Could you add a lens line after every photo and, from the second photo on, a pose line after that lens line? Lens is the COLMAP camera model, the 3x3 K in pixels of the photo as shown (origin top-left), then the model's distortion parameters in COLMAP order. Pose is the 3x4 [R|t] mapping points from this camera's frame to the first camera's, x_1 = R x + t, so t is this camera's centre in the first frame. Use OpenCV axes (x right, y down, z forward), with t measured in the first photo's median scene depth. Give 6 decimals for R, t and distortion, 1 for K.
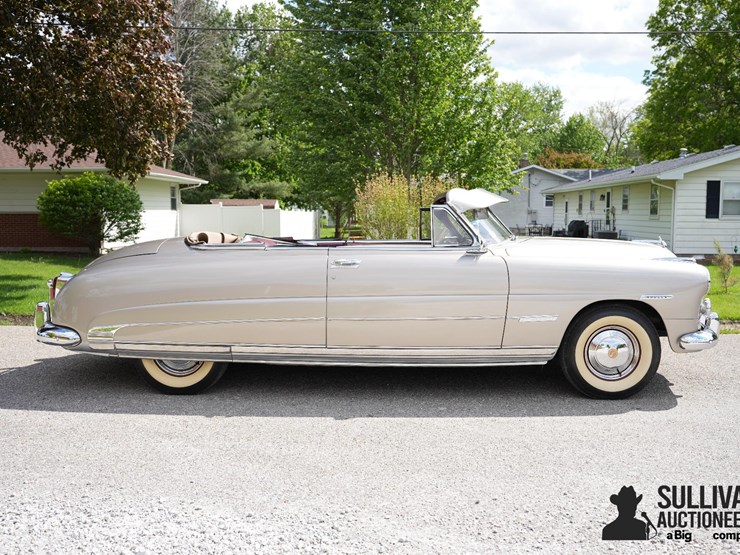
lens RADIAL K [[748.6, 0, 370.0], [0, 748.6, 277.5], [0, 0, 1]] dist [-0.082856, 0.224922]
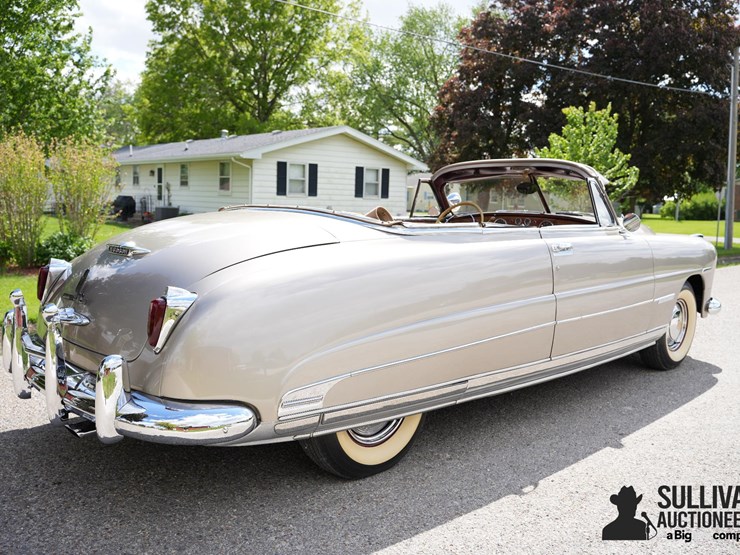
lens RADIAL K [[687.6, 0, 370.0], [0, 687.6, 286.2], [0, 0, 1]] dist [-0.107387, 0.197394]
pose [[0.702429, -0.075356, 0.707753, -0.385761], [0.036791, 0.996894, 0.069628, -0.021335], [-0.710802, -0.022870, 0.703020, 0.367112]]
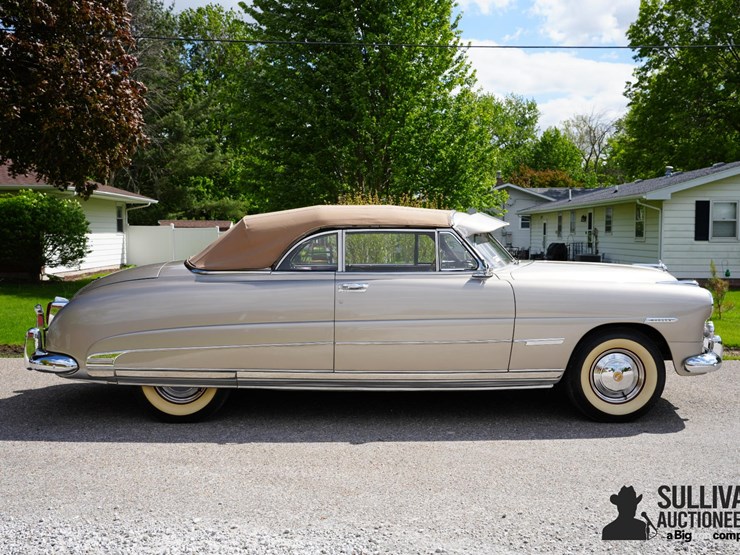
lens RADIAL K [[825.0, 0, 365.1], [0, 825.0, 278.3], [0, 0, 1]] dist [0.003074, 0.159022]
pose [[0.998717, -0.002527, 0.050584, -0.041272], [0.004222, 0.999432, -0.033442, 0.003182], [-0.050471, 0.033612, 0.998160, -0.058753]]
